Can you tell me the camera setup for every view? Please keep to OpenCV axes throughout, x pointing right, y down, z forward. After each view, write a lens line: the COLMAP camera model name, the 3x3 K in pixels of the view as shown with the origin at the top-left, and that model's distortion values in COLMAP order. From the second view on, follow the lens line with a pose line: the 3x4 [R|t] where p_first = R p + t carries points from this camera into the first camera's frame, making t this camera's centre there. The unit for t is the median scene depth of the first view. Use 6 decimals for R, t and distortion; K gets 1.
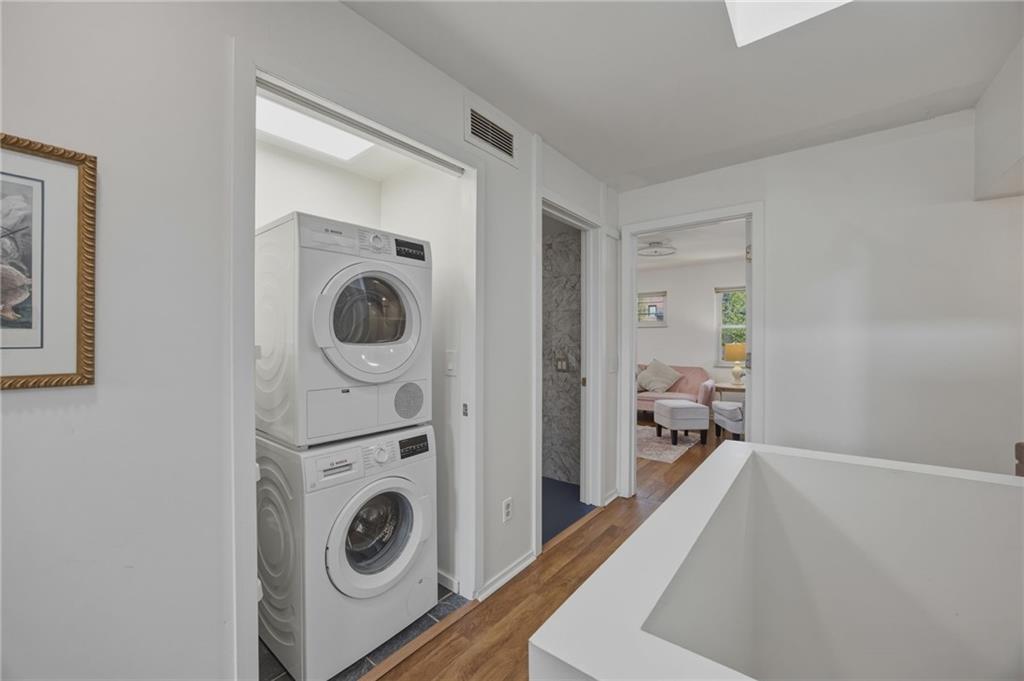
lens RADIAL K [[393.4, 0, 512.8], [0, 393.4, 340.0], [0, 0, 1]] dist [-0.010334, 0.000203]
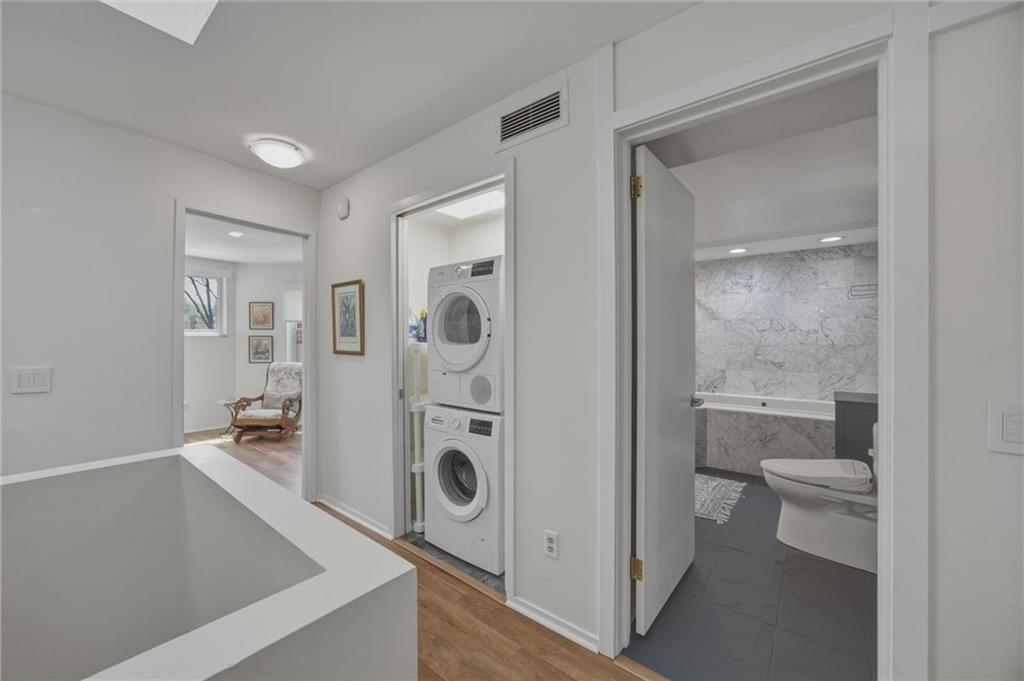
lens RADIAL K [[393.4, 0, 510.7], [0, 393.4, 339.3], [0, 0, 1]] dist [-0.010334, 0.000203]
pose [[0.001337, 0.003122, -0.999994, 0.829959], [-0.003574, 0.999989, 0.003117, -0.009121], [0.999993, 0.003570, 0.001348, 0.917337]]
